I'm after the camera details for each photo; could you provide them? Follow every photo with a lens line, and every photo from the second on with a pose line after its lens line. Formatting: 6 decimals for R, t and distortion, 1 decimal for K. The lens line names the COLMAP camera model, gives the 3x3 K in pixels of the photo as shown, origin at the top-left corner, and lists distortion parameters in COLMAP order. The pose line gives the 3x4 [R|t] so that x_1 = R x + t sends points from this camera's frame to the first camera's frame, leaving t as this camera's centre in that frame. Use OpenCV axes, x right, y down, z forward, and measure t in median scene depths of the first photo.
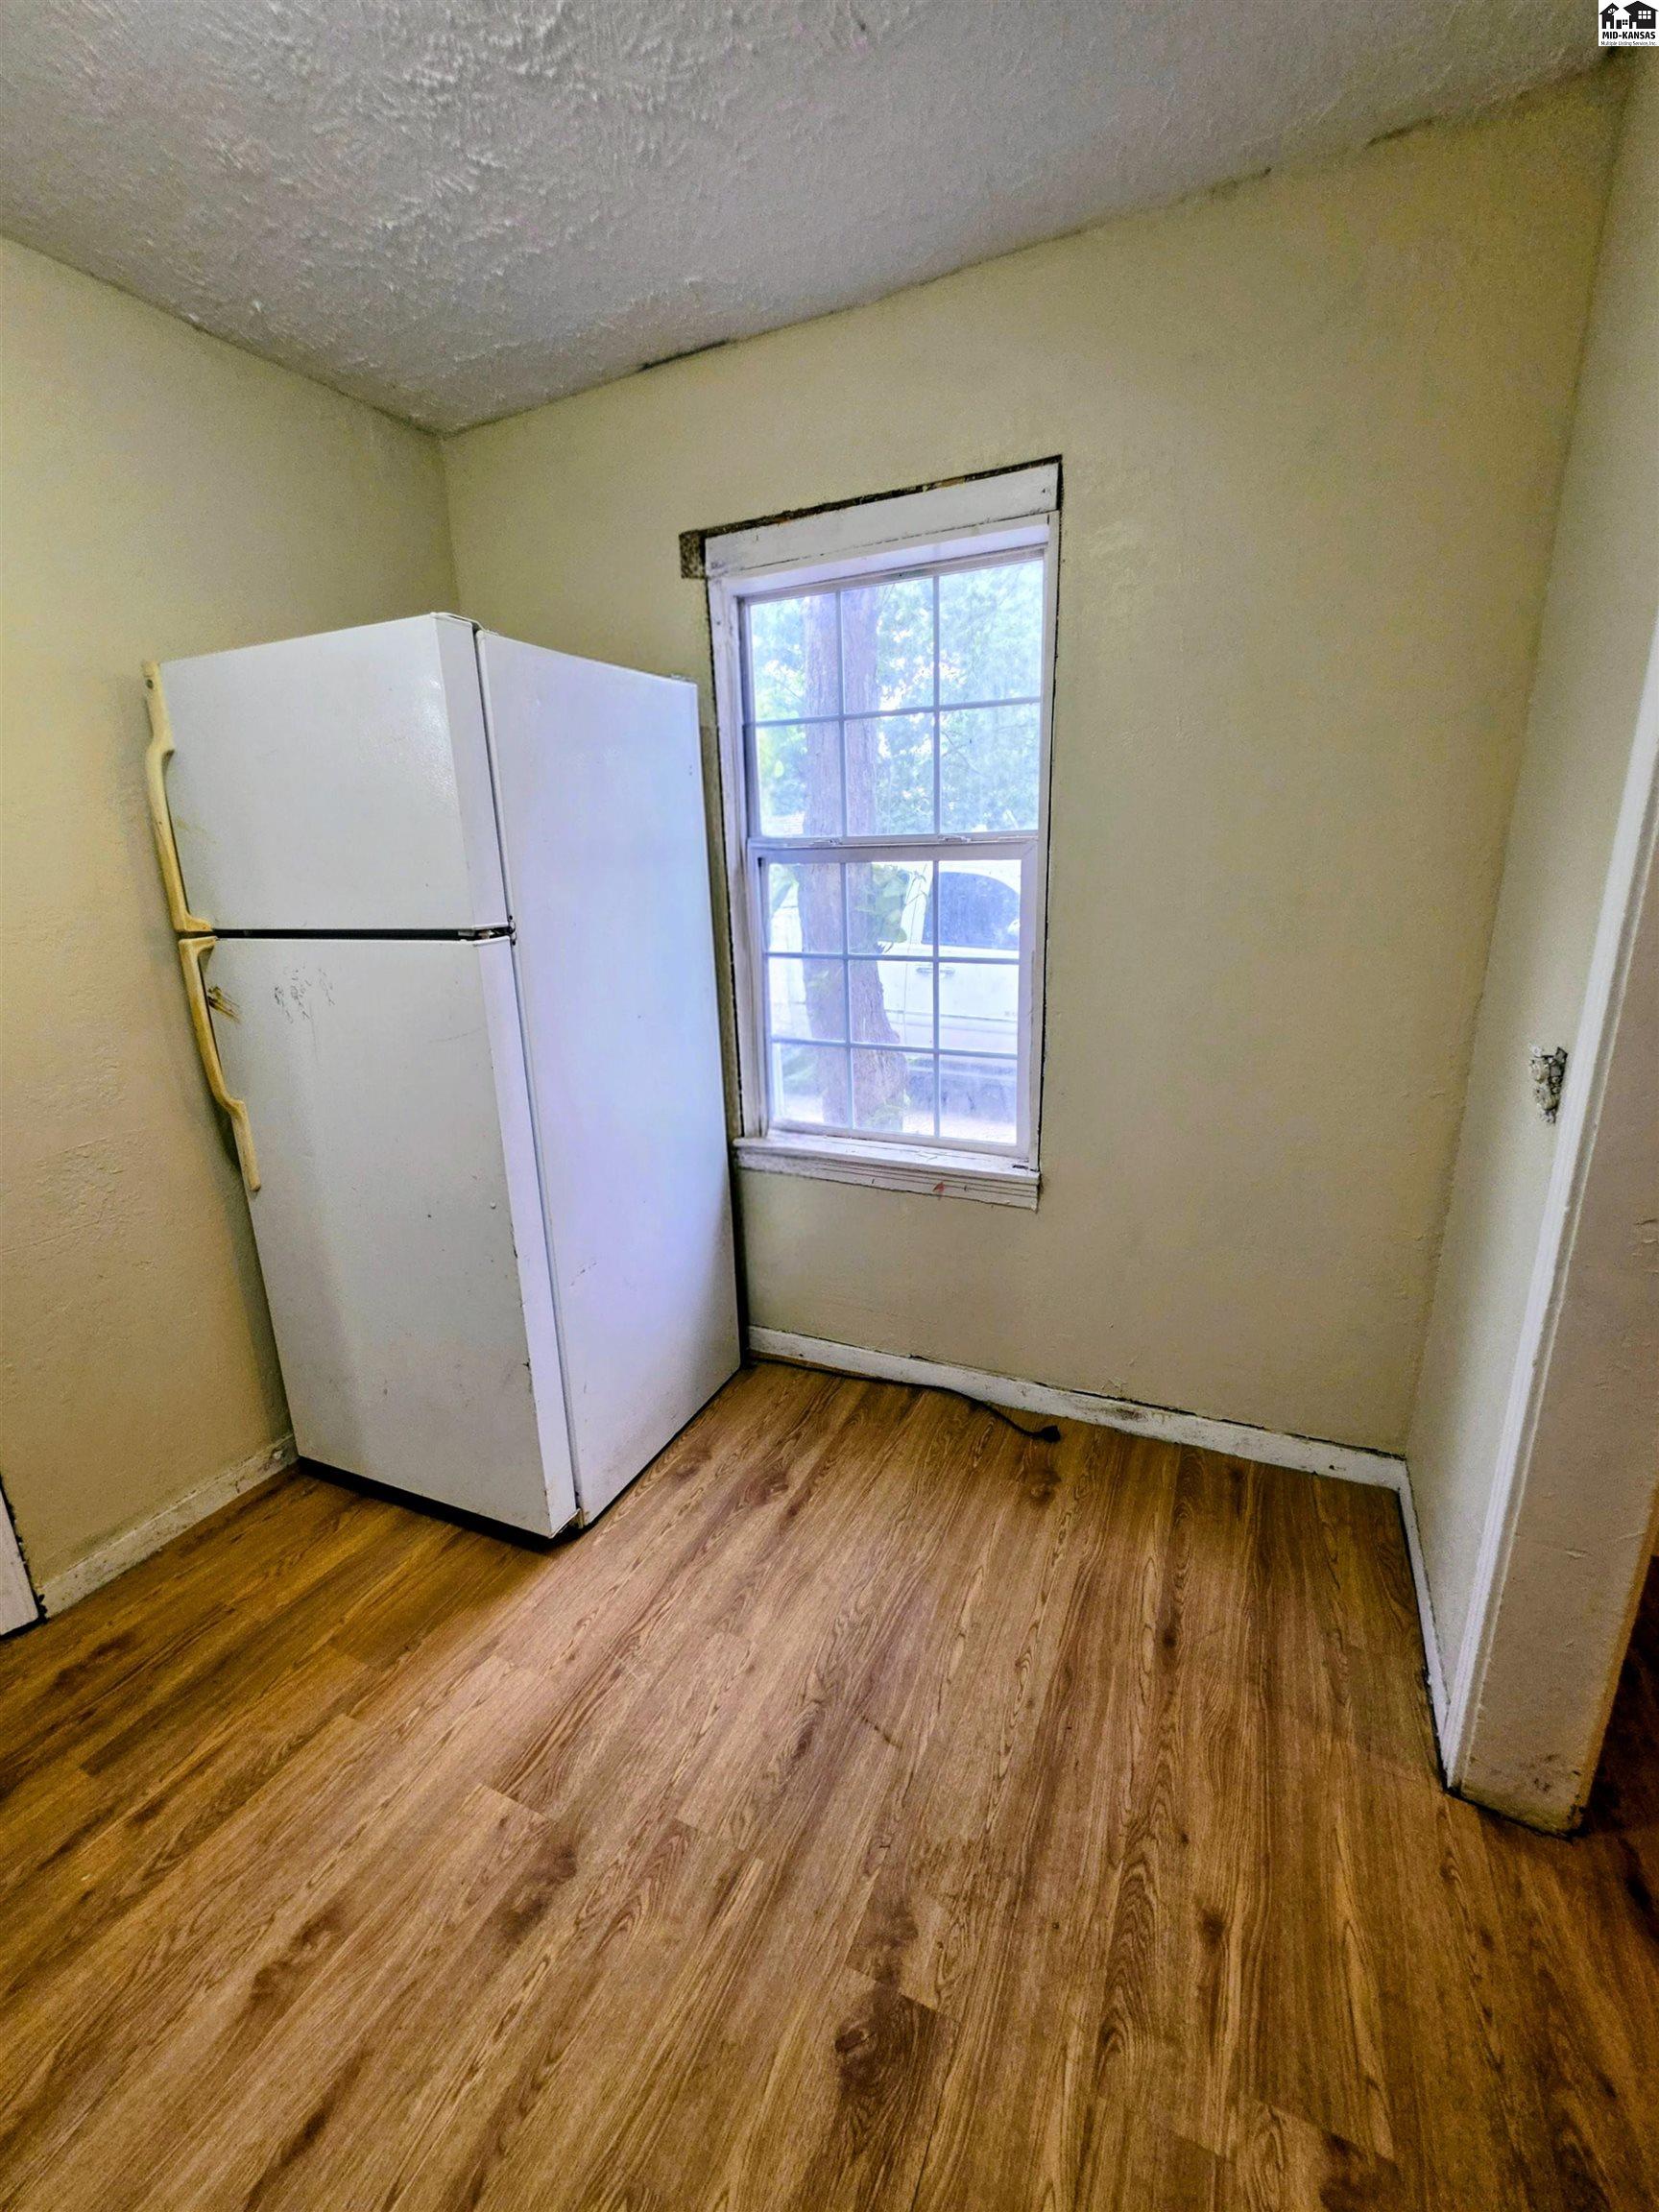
lens RADIAL K [[932.8, 0, 829.5], [0, 932.8, 1106.0], [0, 0, 1]] dist [0.001346, 0.000075]
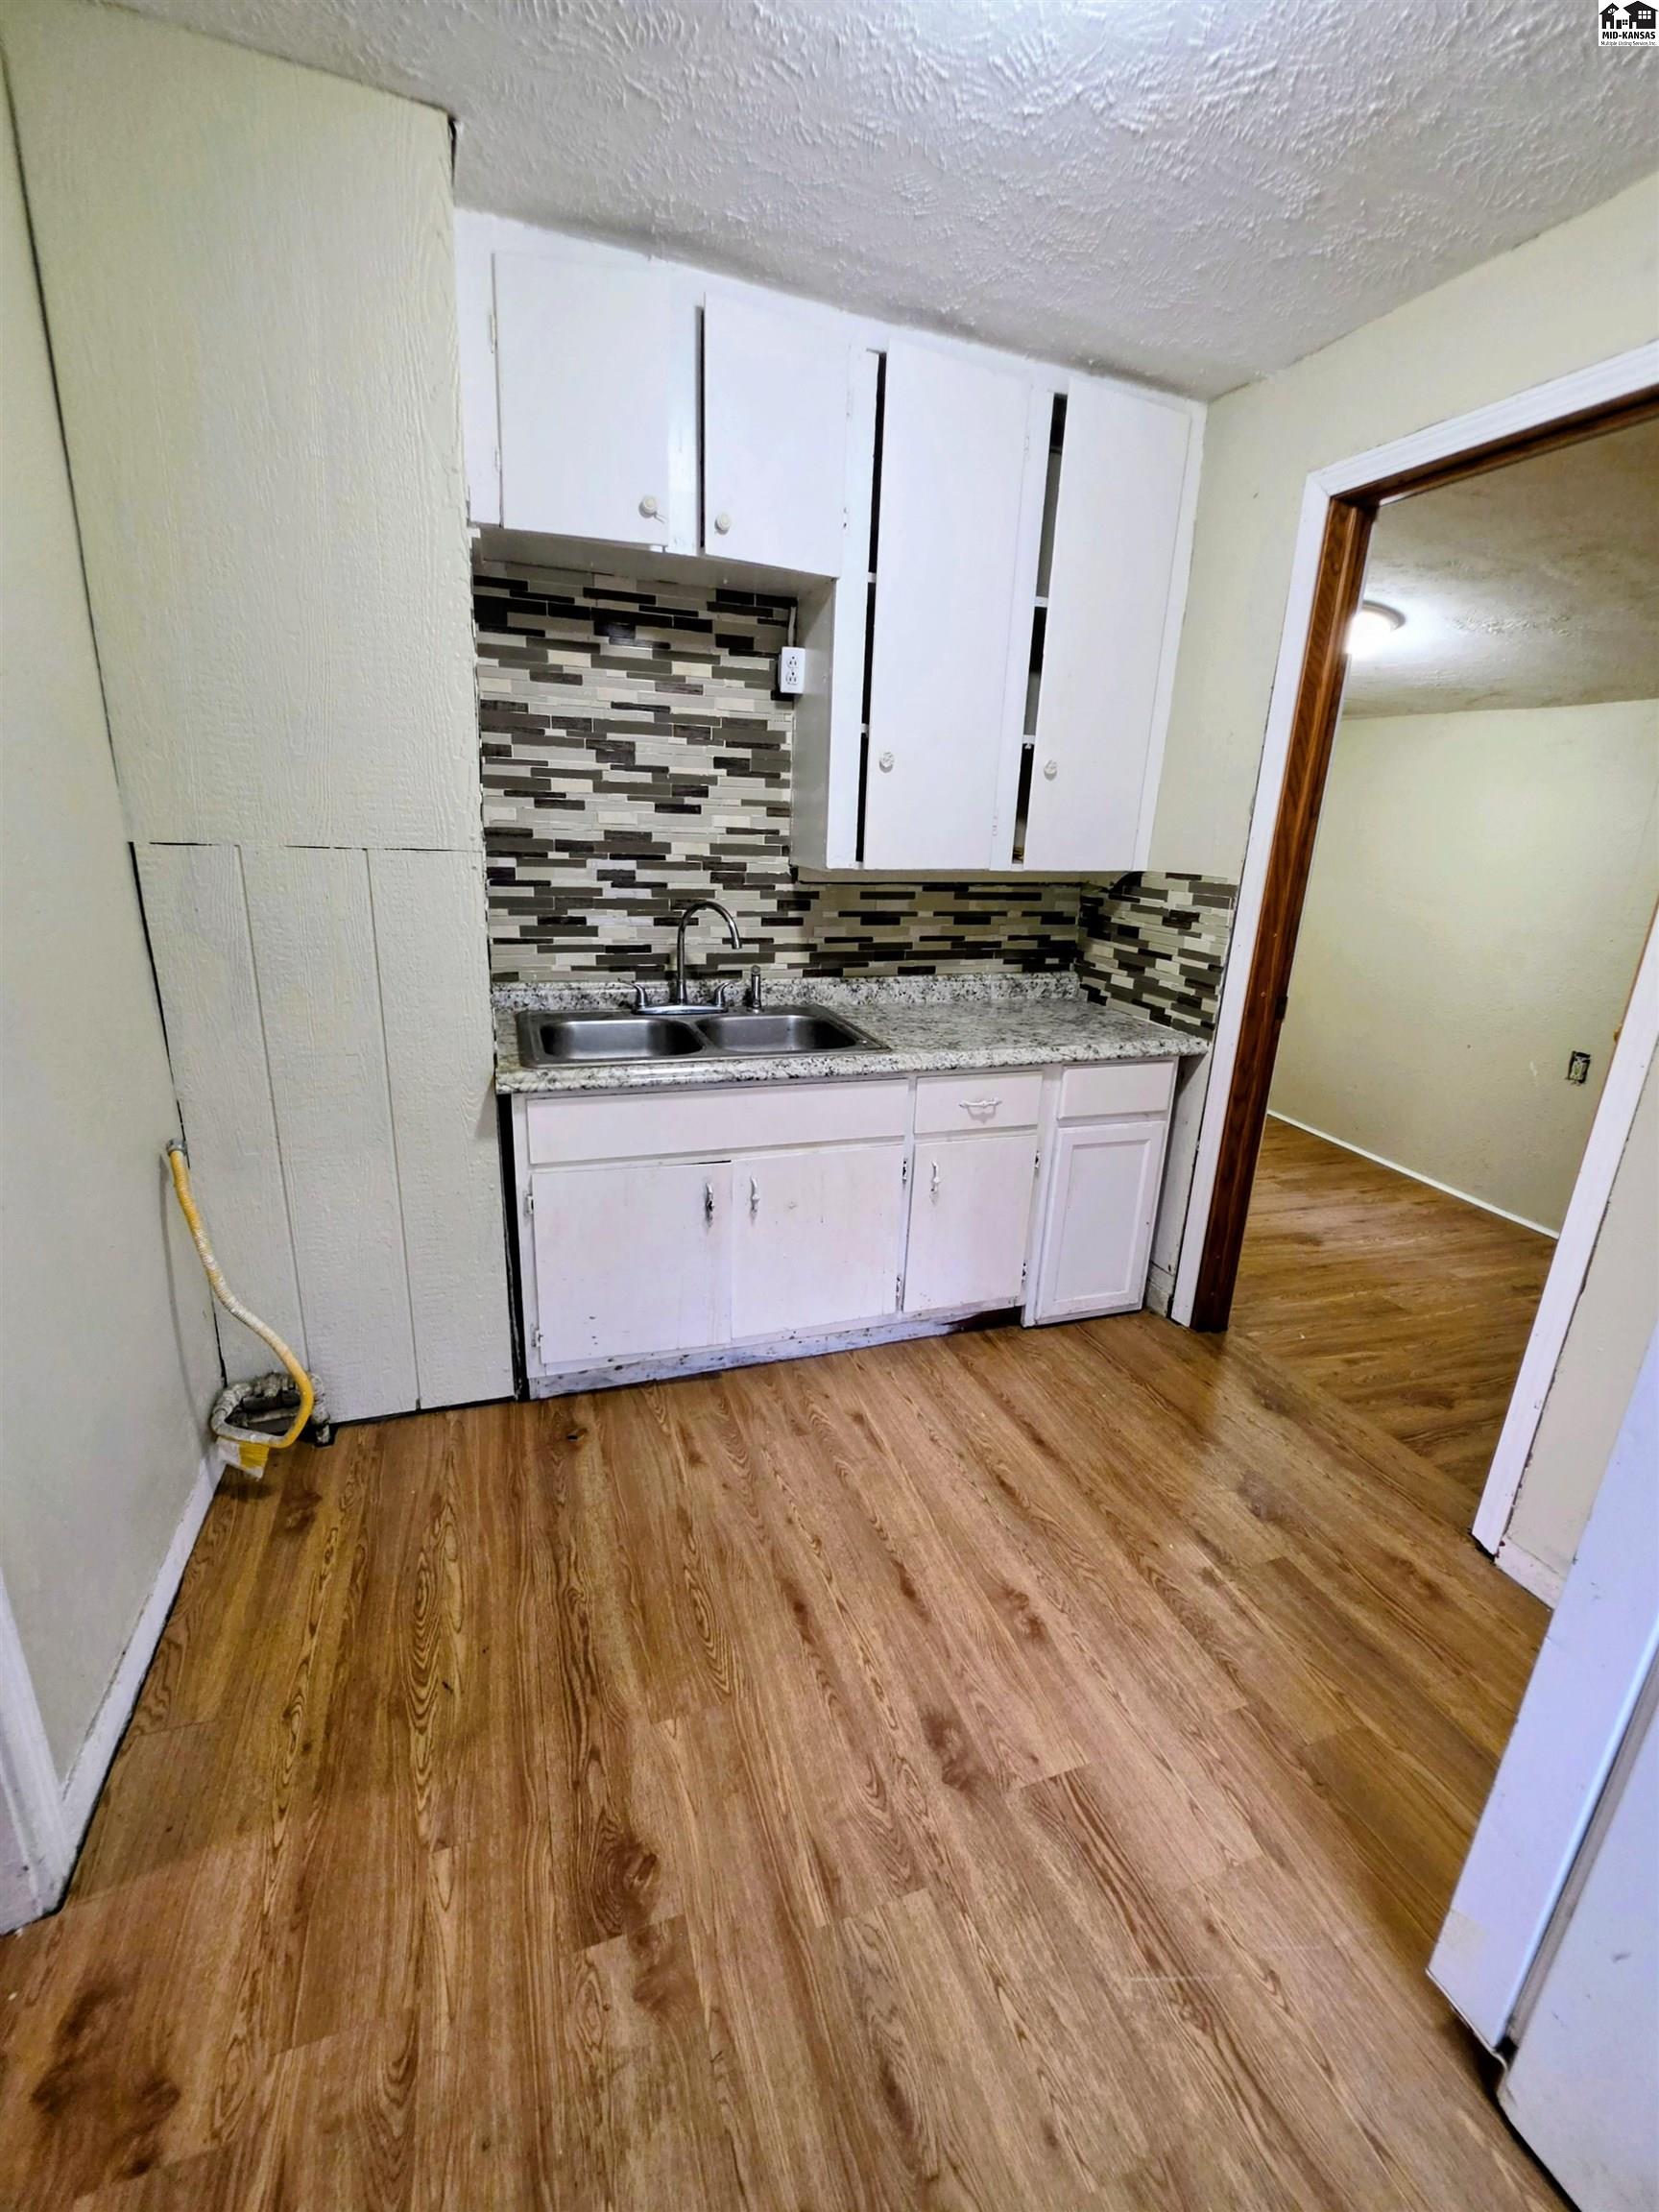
lens RADIAL K [[932.8, 0, 829.5], [0, 932.8, 1106.0], [0, 0, 1]] dist [0.001346, 0.000075]
pose [[-0.714890, 0.203503, -0.668968, 0.353394], [-0.214988, 0.846400, 0.487224, -0.286771], [0.665366, 0.492132, -0.561332, 1.107859]]
